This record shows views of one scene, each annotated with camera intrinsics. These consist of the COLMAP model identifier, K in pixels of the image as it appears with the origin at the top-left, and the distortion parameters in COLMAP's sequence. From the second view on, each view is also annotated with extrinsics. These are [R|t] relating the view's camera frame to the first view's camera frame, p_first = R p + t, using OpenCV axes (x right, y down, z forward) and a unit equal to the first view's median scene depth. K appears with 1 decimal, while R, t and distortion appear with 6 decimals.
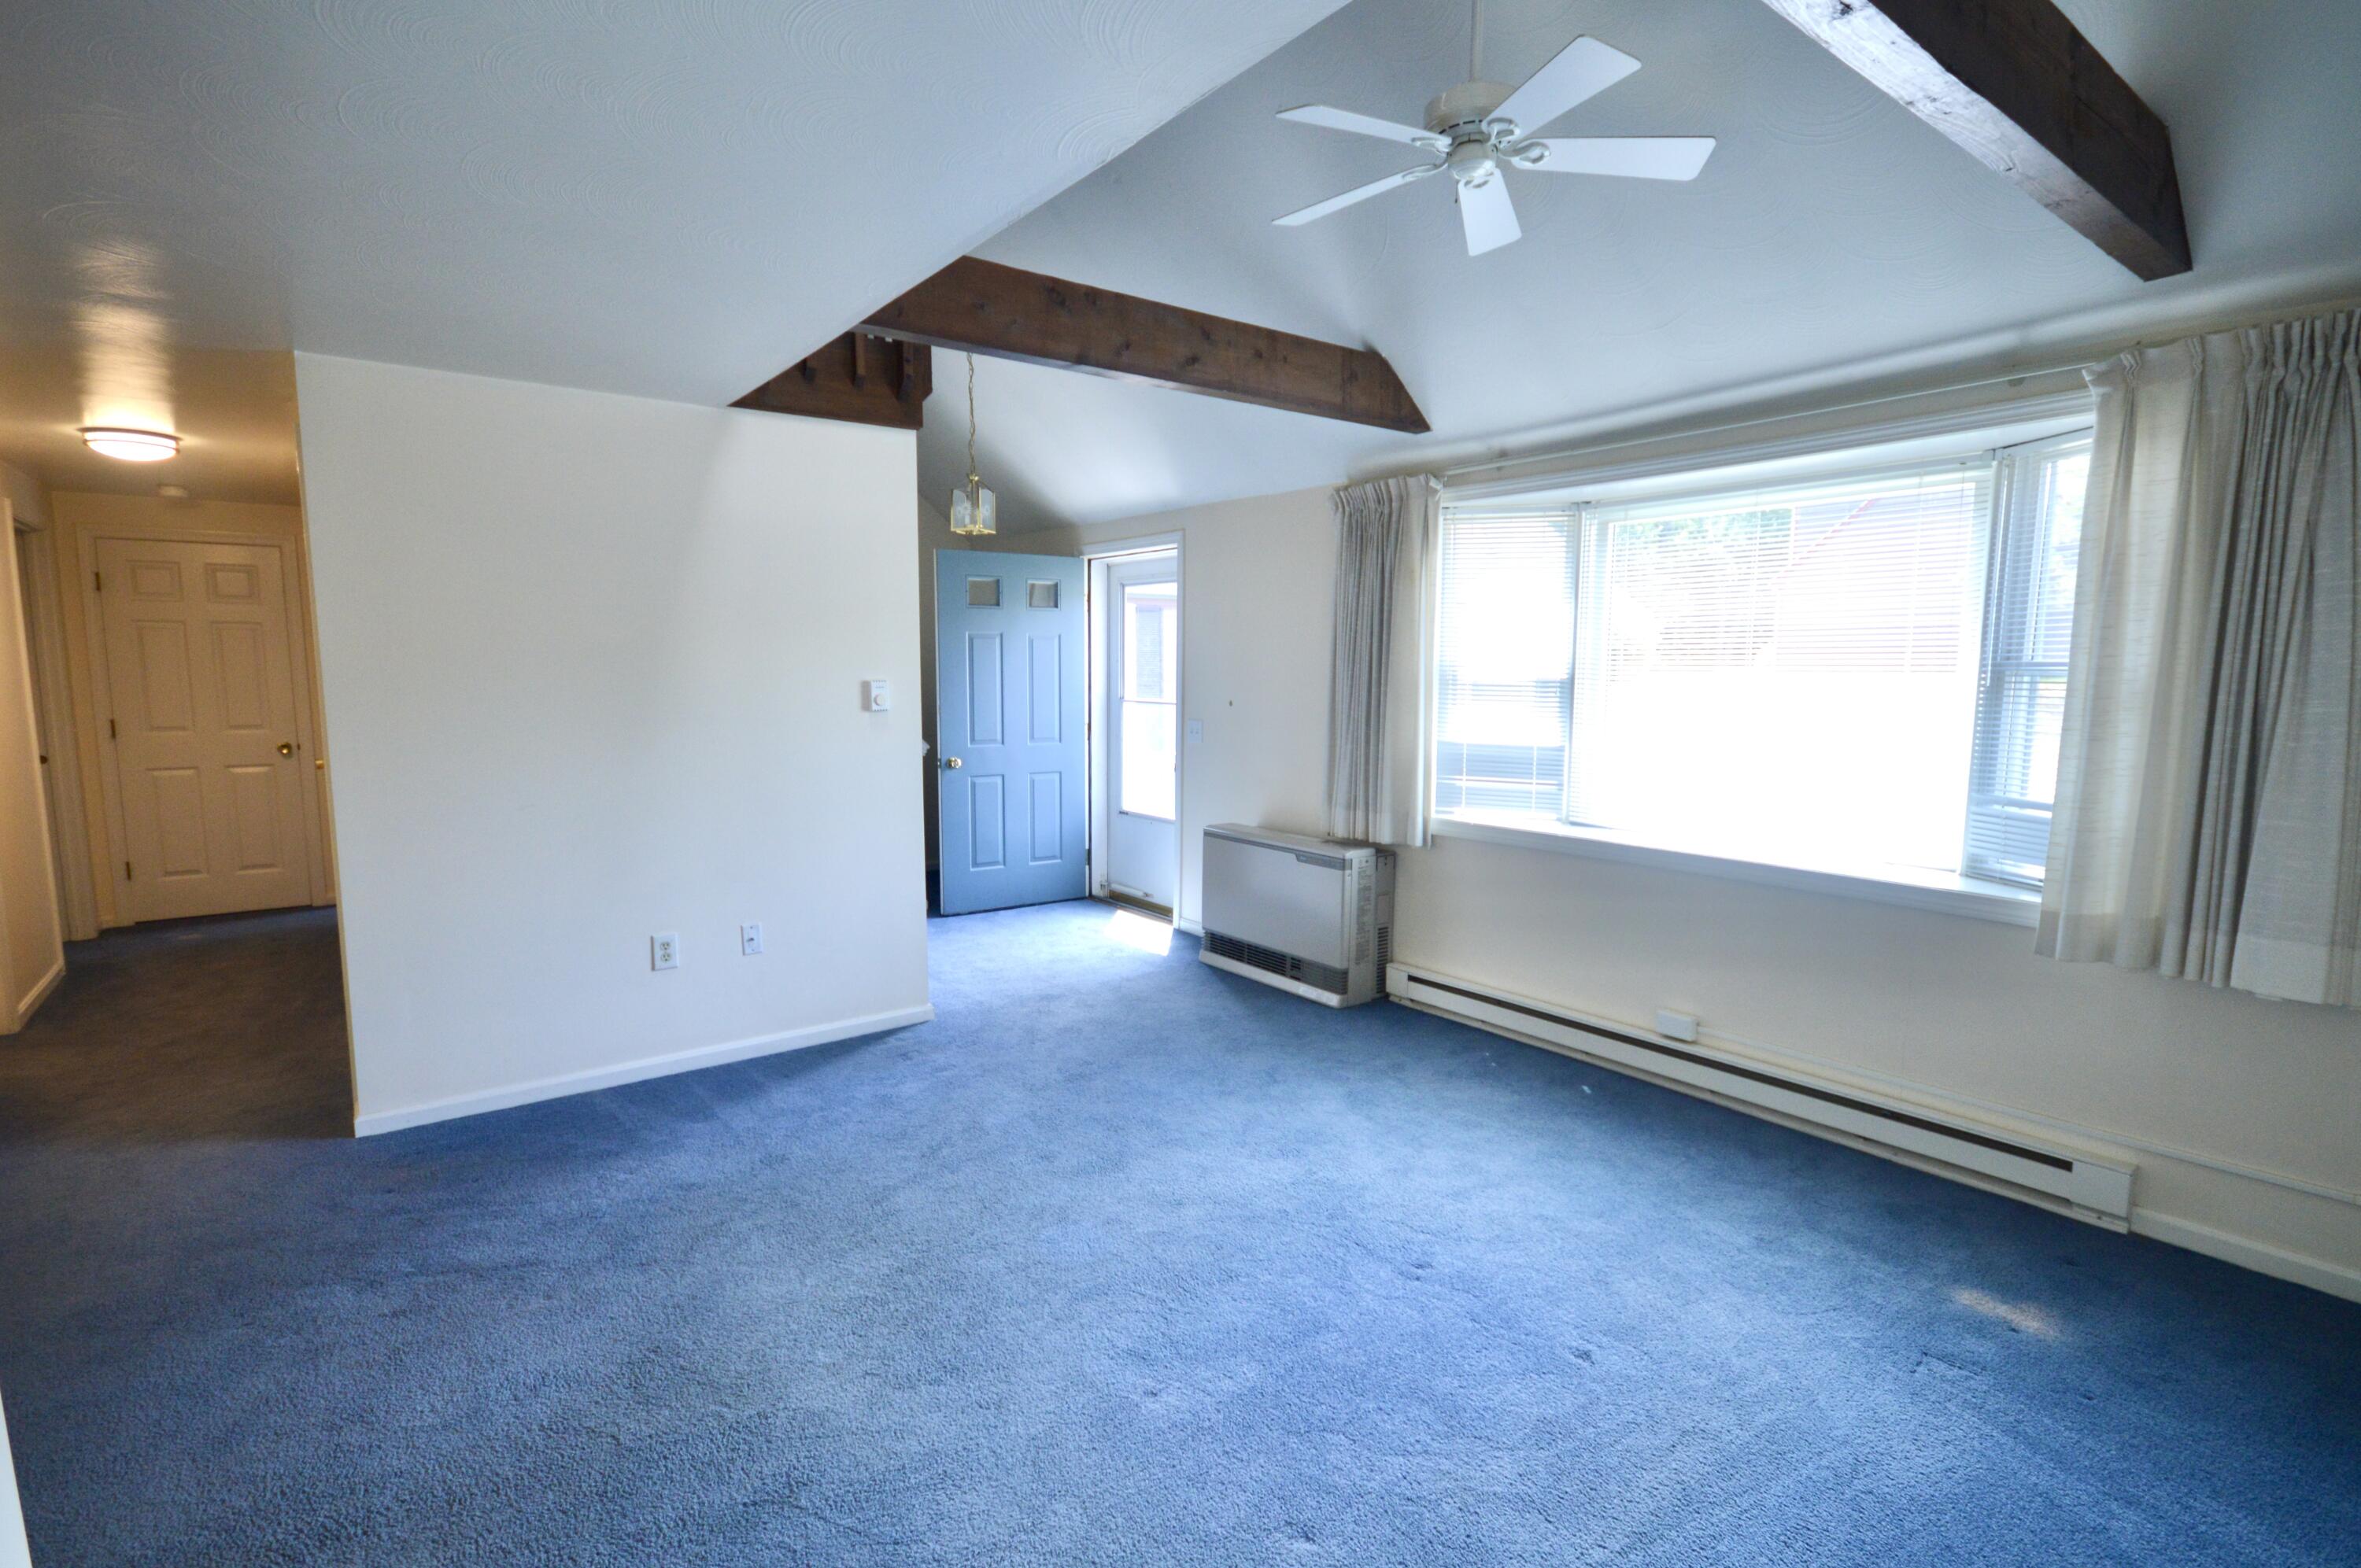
lens RADIAL K [[1115.1, 0, 1167.0], [0, 1115.1, 786.3], [0, 0, 1]] dist [-0.002500, -0.000152]
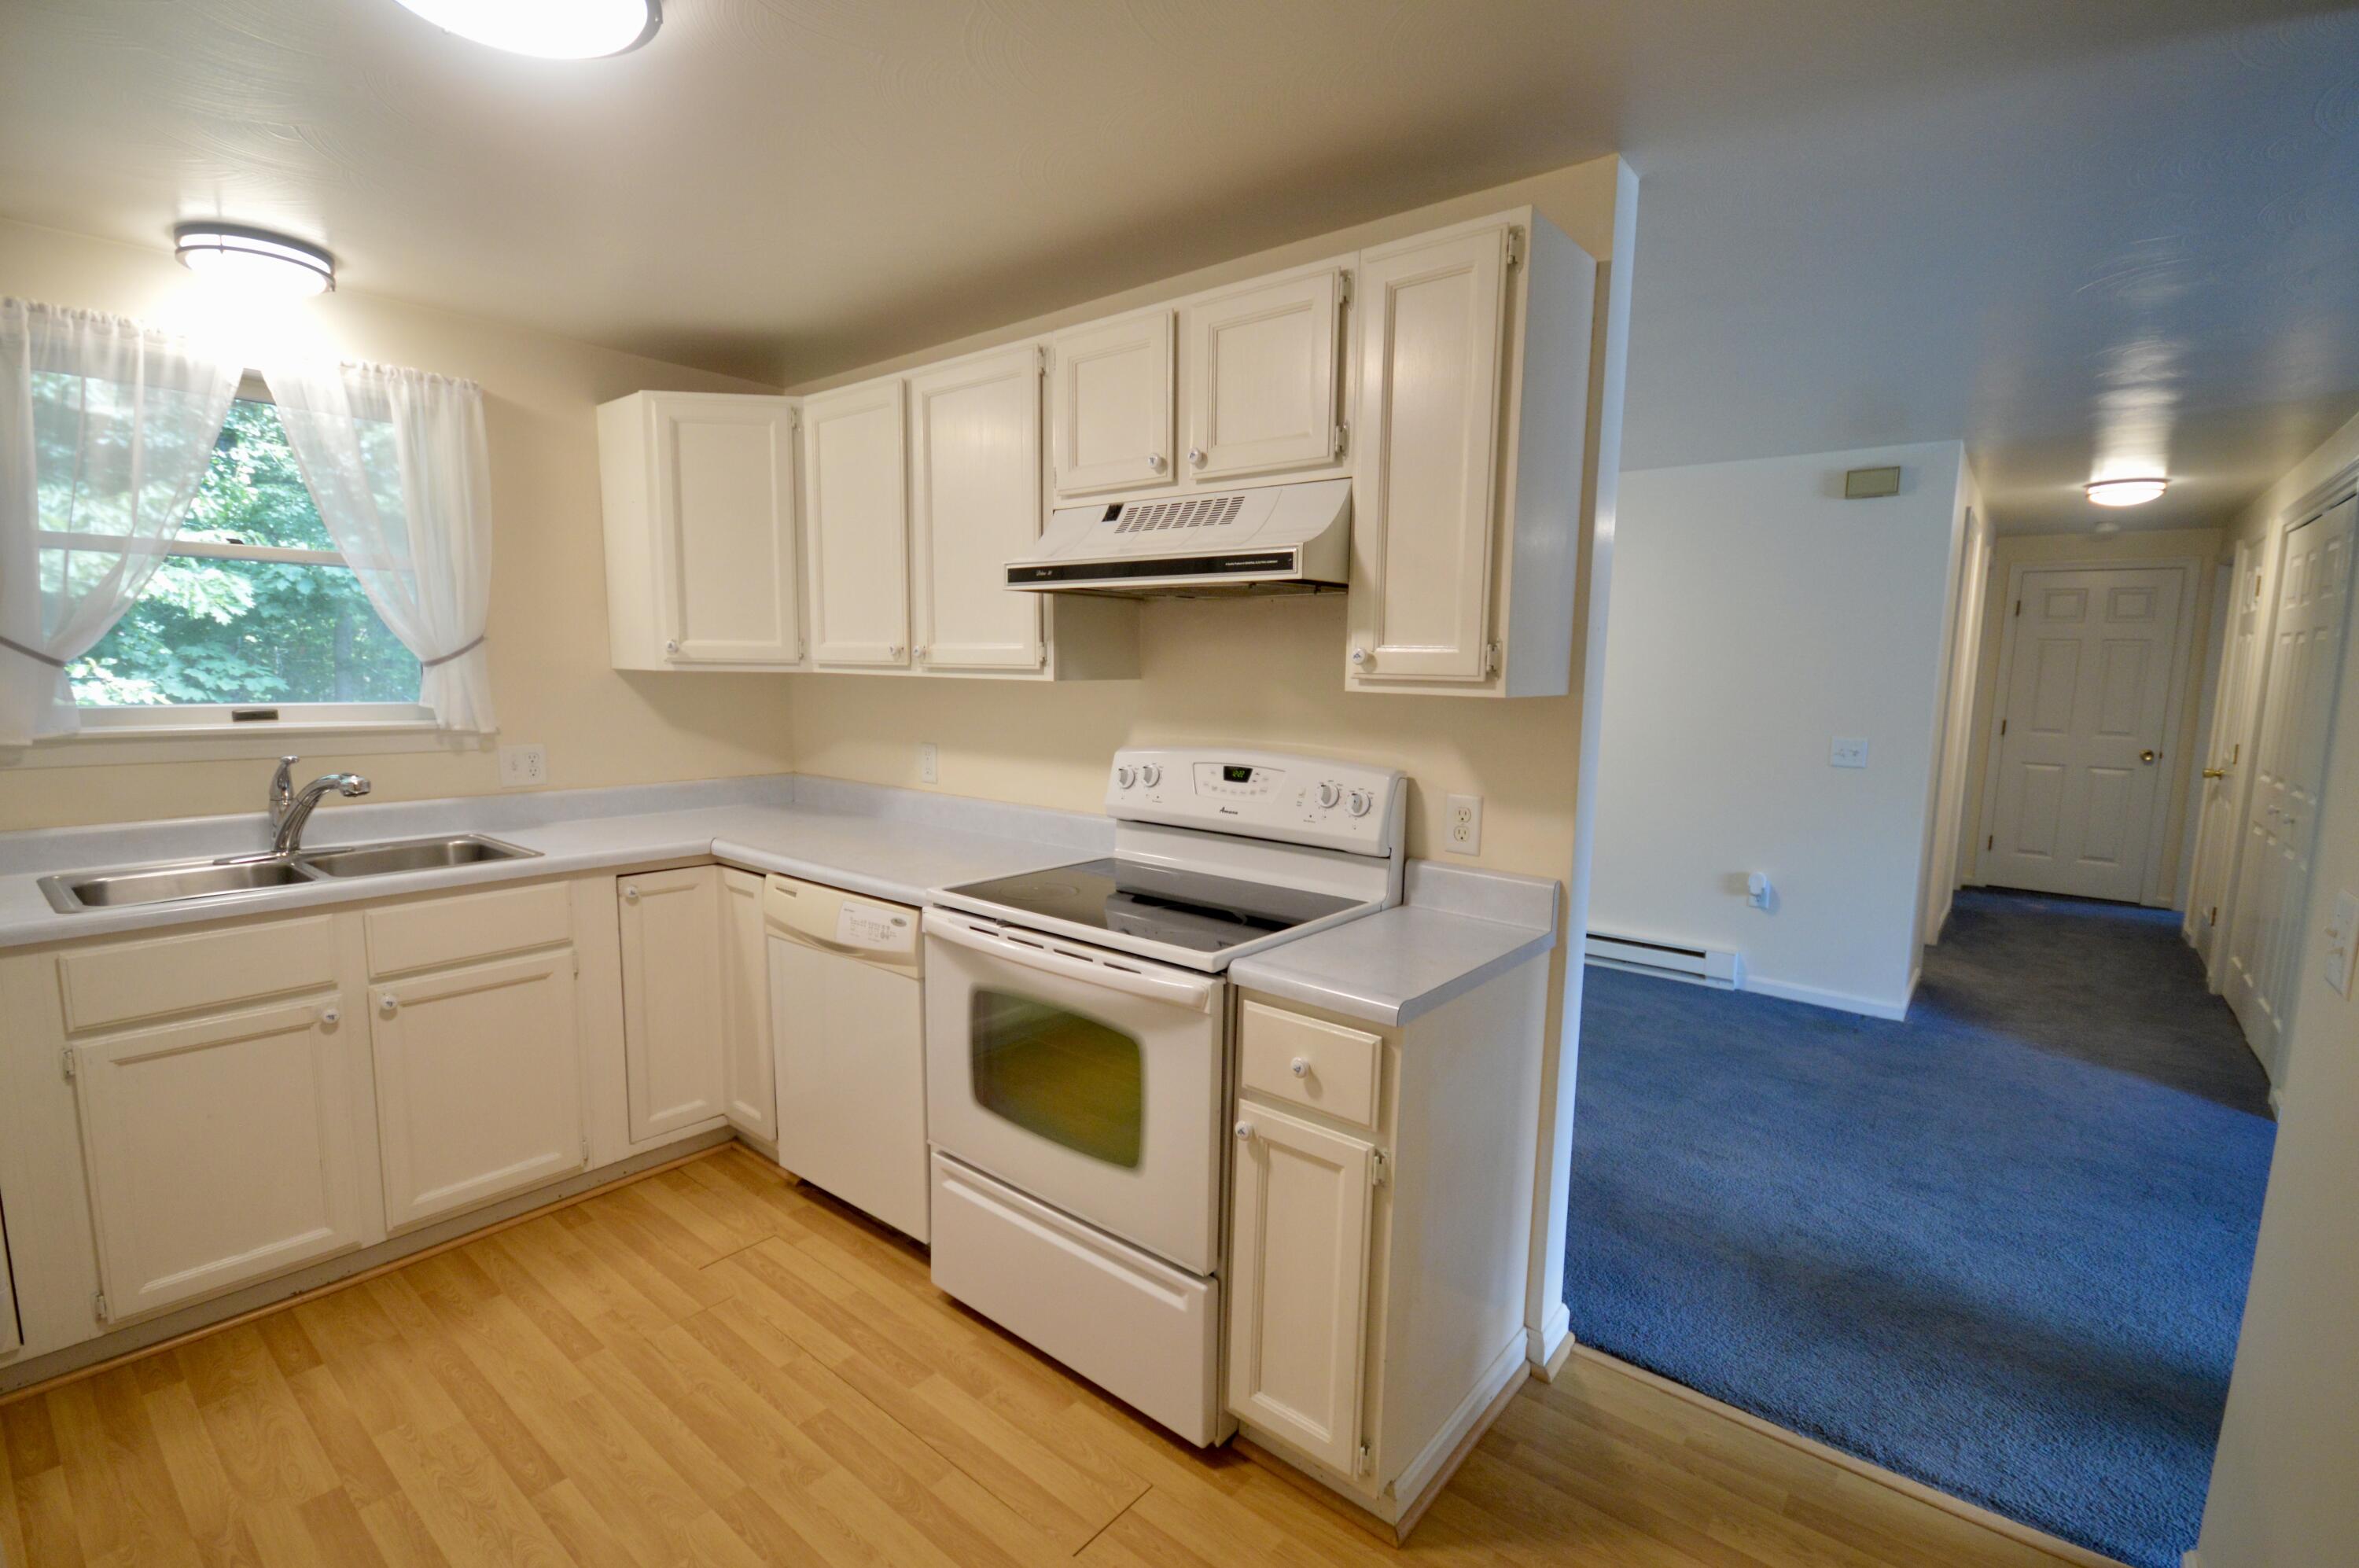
lens RADIAL K [[1053.9, 0, 1174.8], [0, 1053.9, 787.5], [0, 0, 1]] dist [-0.000301, 0.000384]
pose [[0.236760, 0.115675, -0.964657, -0.039671], [-0.122859, 0.988481, 0.088378, 0.032678], [0.963769, 0.097592, 0.248245, -0.234453]]
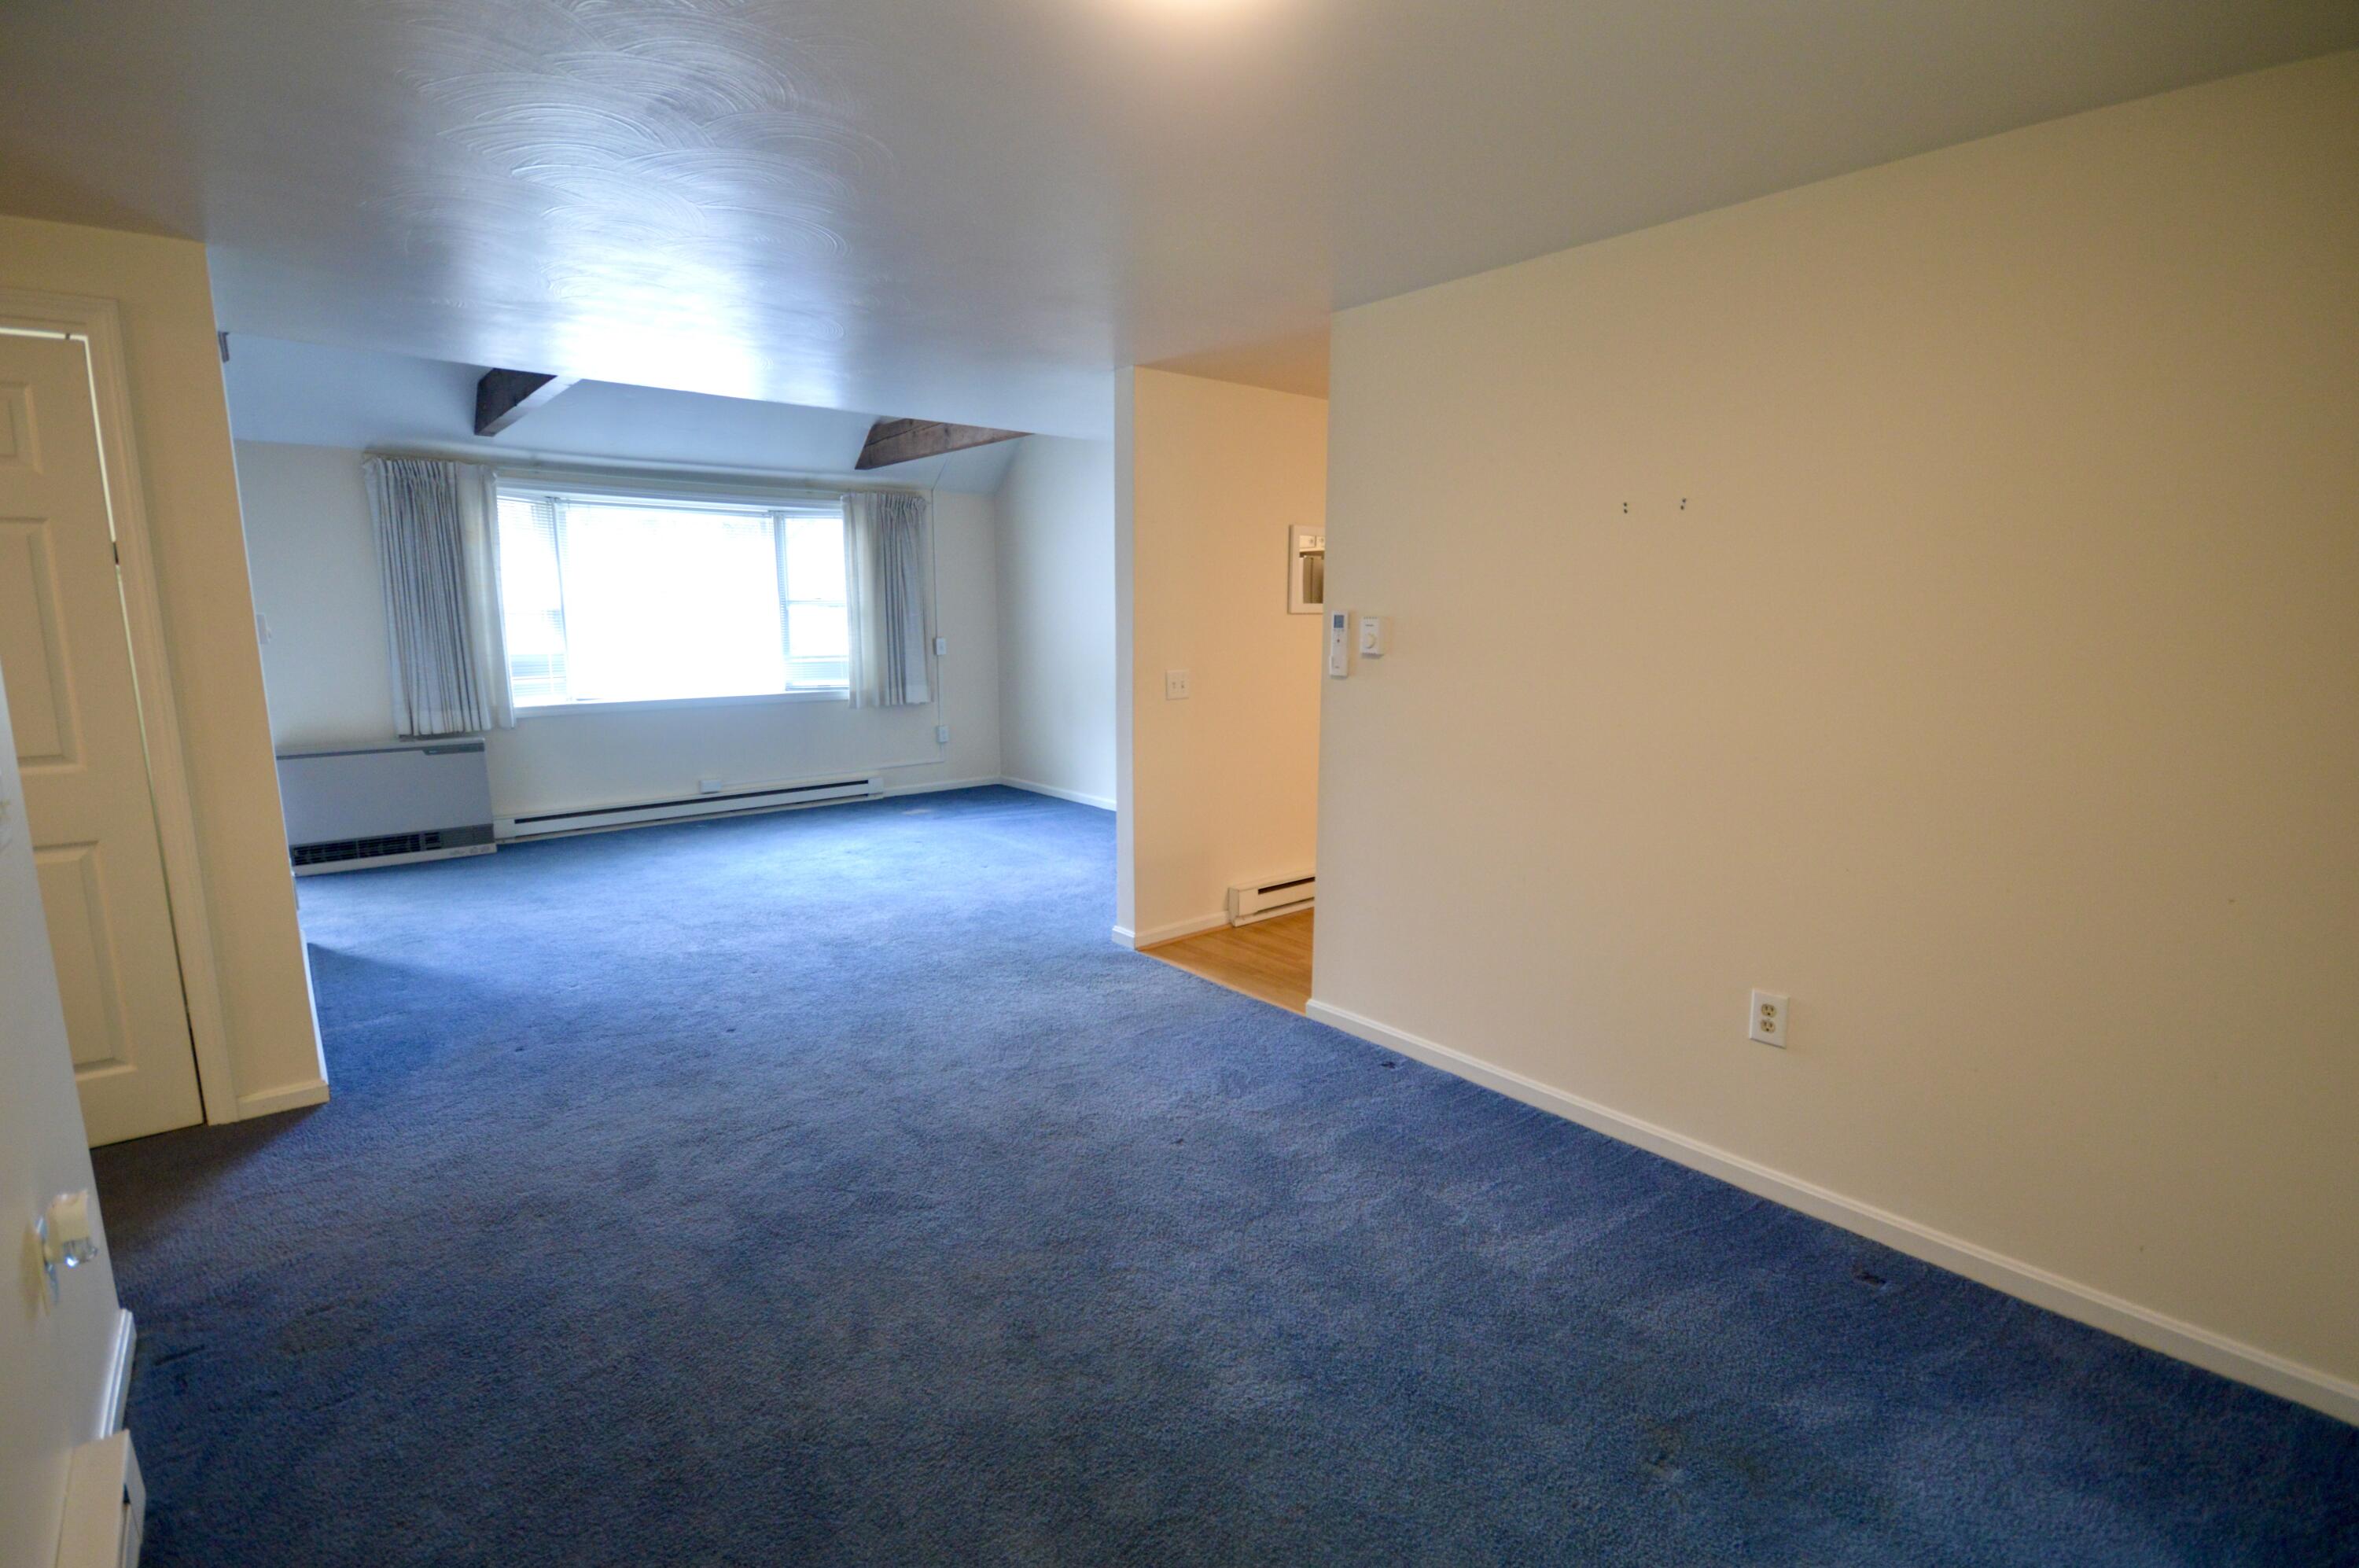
lens RADIAL K [[1053.9, 0, 1181.9], [0, 1053.9, 789.5], [0, 0, 1]] dist [-0.000301, 0.000384]
pose [[-0.072166, -0.165903, 0.983498, -1.340284], [0.106208, 0.979184, 0.172968, -0.012063], [-0.991722, 0.116938, -0.053044, 0.258867]]
